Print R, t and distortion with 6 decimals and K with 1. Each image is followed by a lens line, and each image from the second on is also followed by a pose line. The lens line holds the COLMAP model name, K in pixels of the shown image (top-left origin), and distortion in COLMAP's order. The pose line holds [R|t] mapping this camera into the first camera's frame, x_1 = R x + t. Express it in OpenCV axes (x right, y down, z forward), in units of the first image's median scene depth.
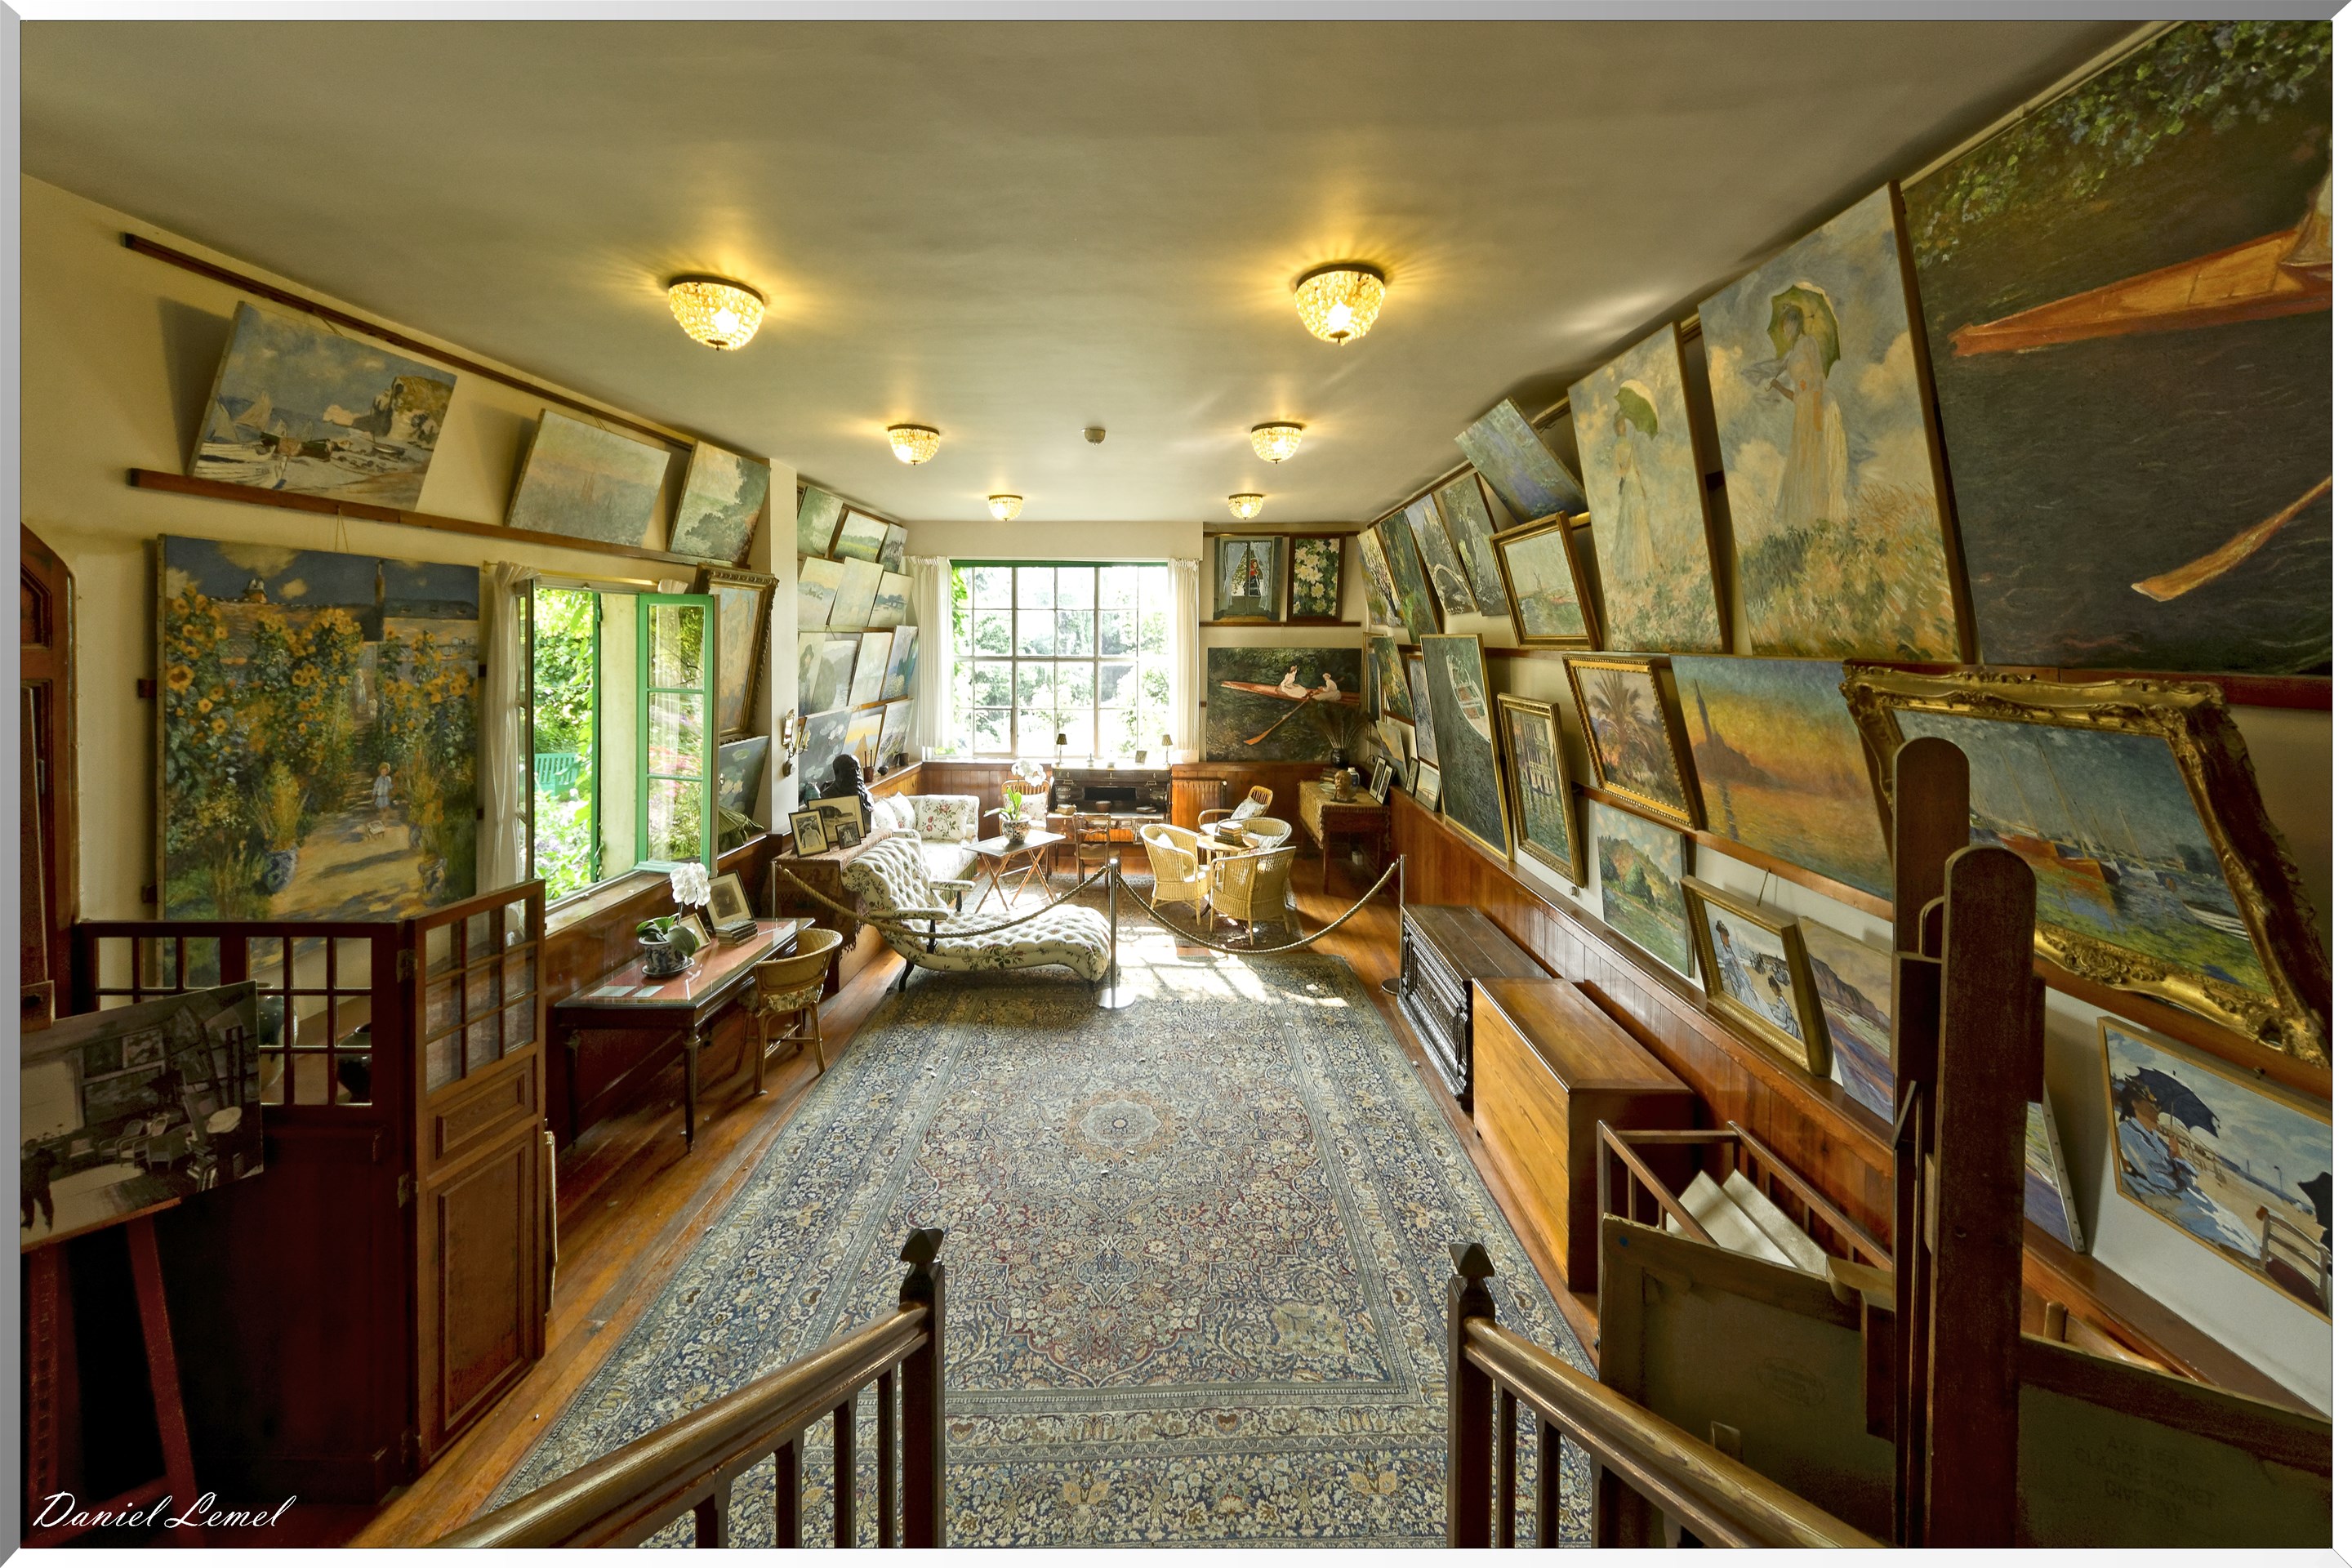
lens RADIAL K [[891.0, 0, 1168.6], [0, 891.0, 678.9], [0, 0, 1]] dist [0.023147, -0.000121]
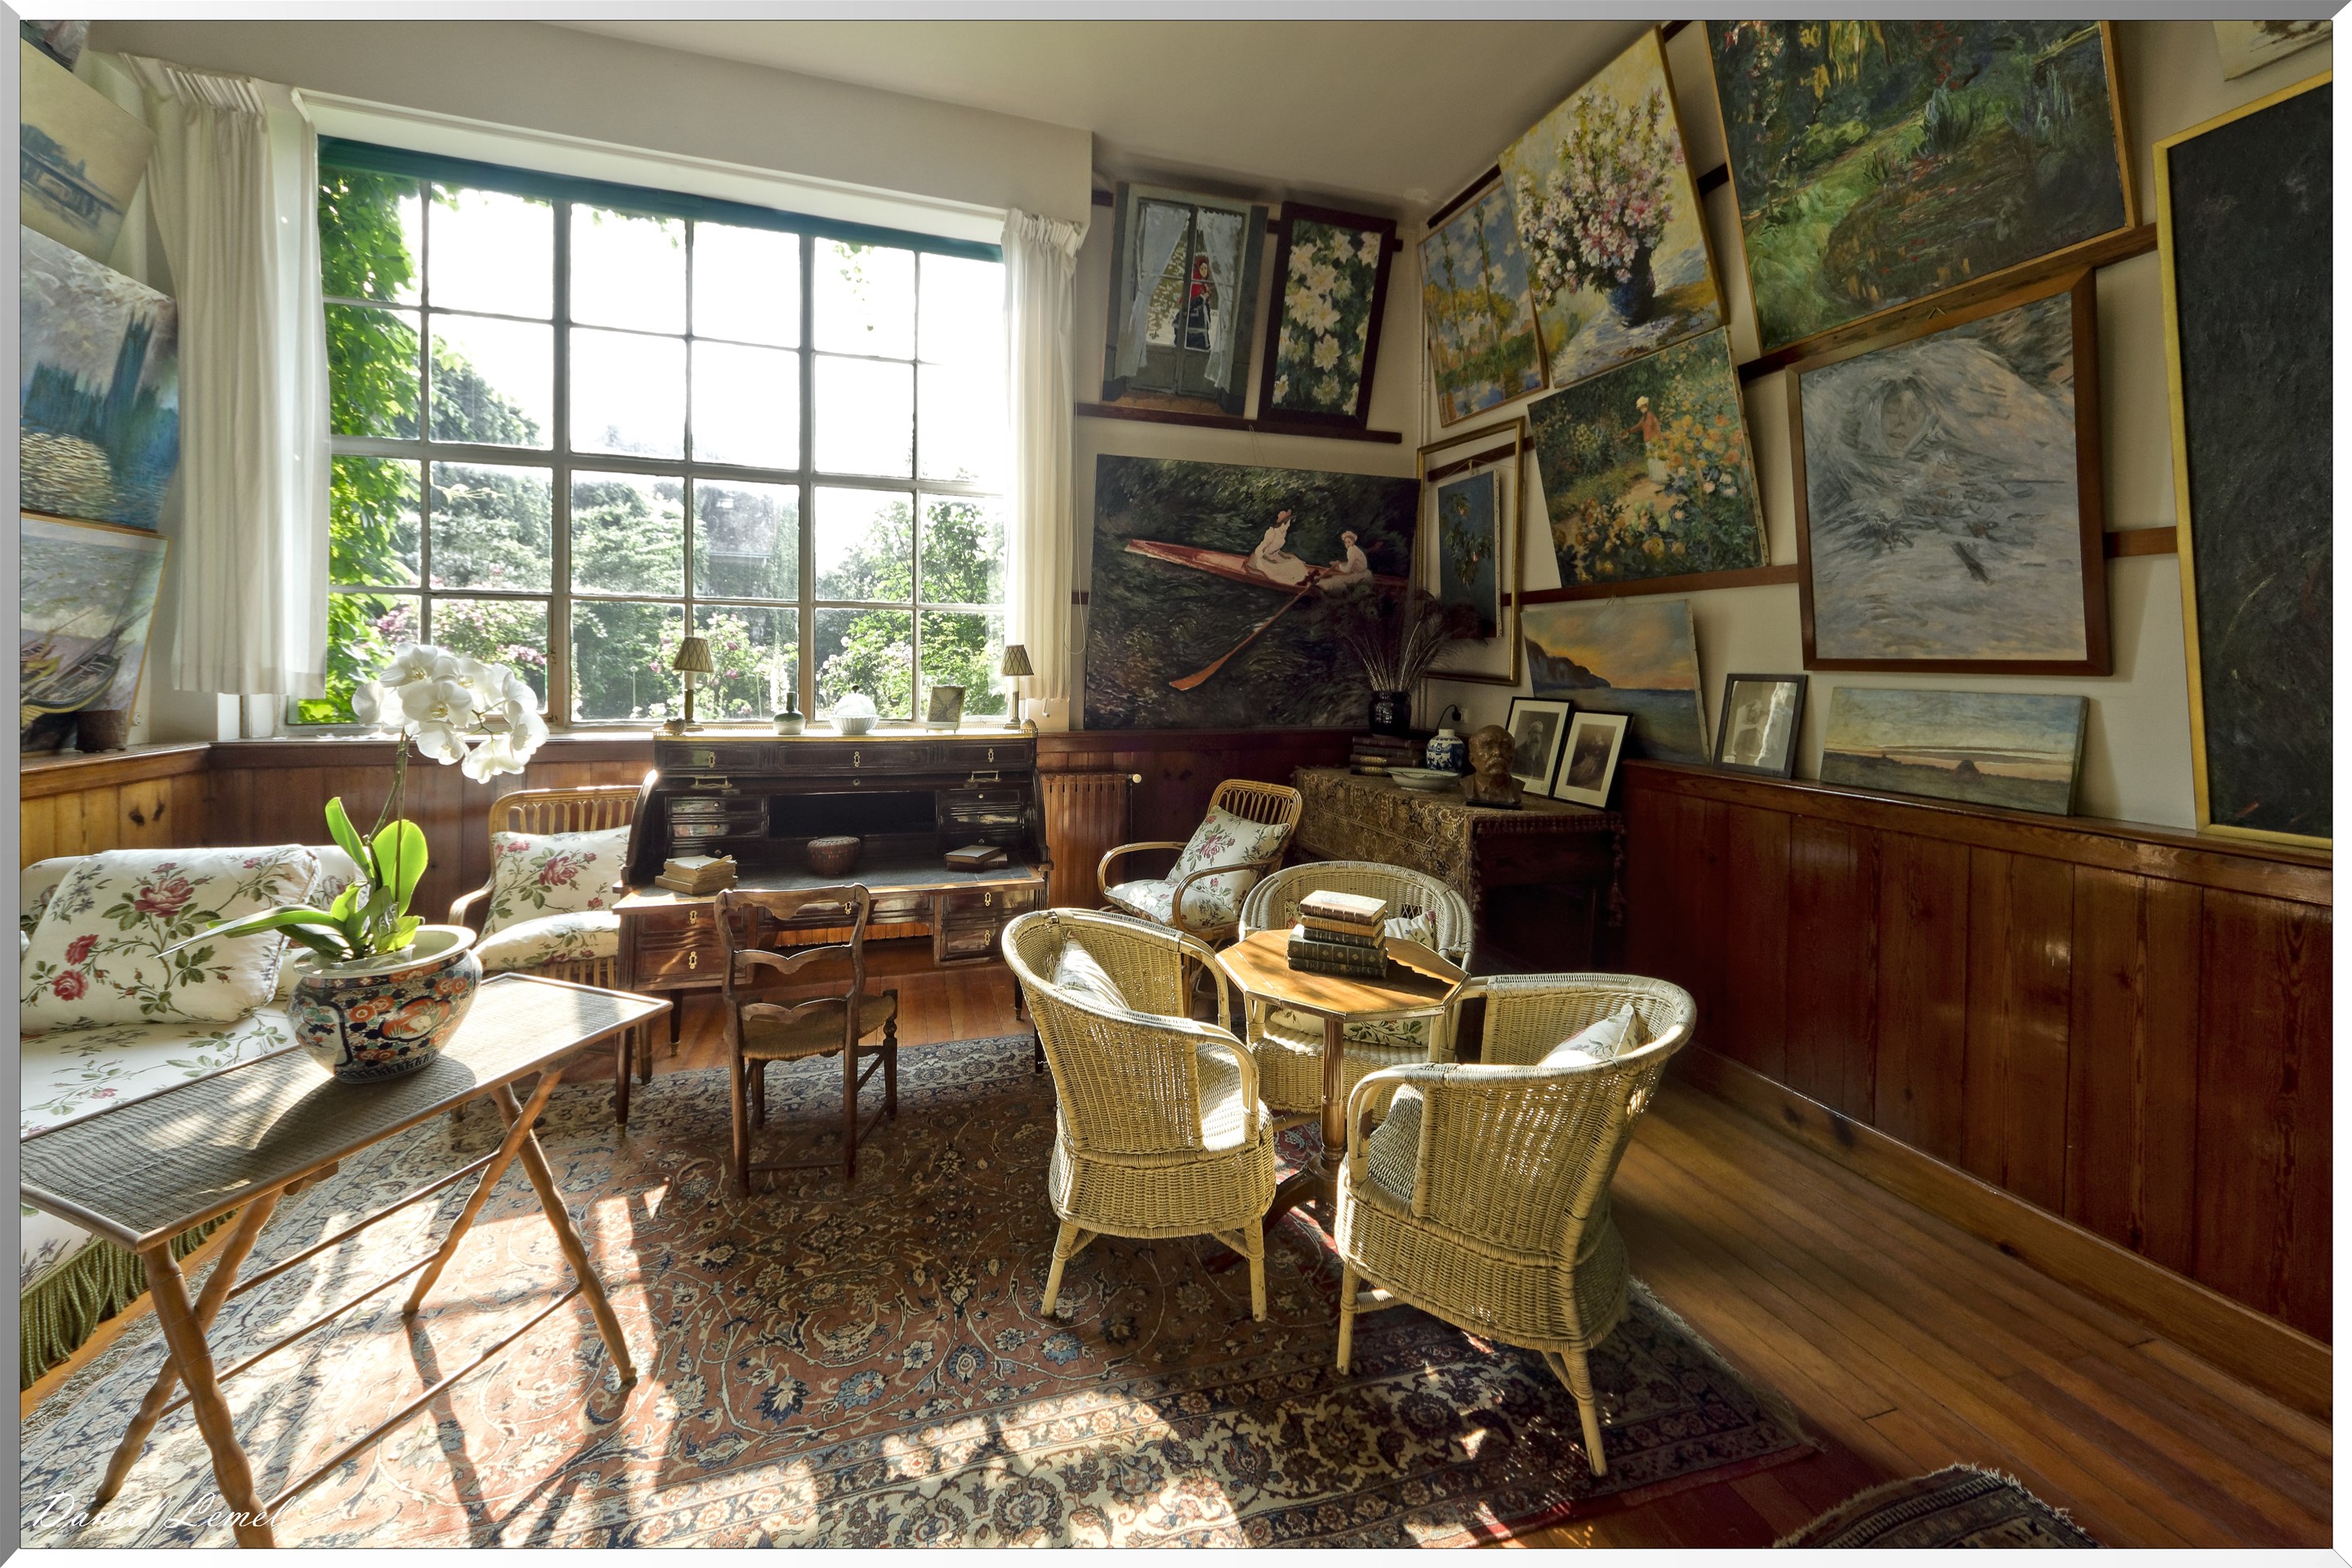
lens RADIAL K [[891.0, 0, 1168.6], [0, 891.0, 678.9], [0, 0, 1]] dist [0.023147, -0.000121]
pose [[0.950573, 0.004349, 0.310470, -0.052722], [0.003433, 0.999694, -0.024512, 0.080144], [-0.310481, 0.024367, 0.950267, 0.594043]]
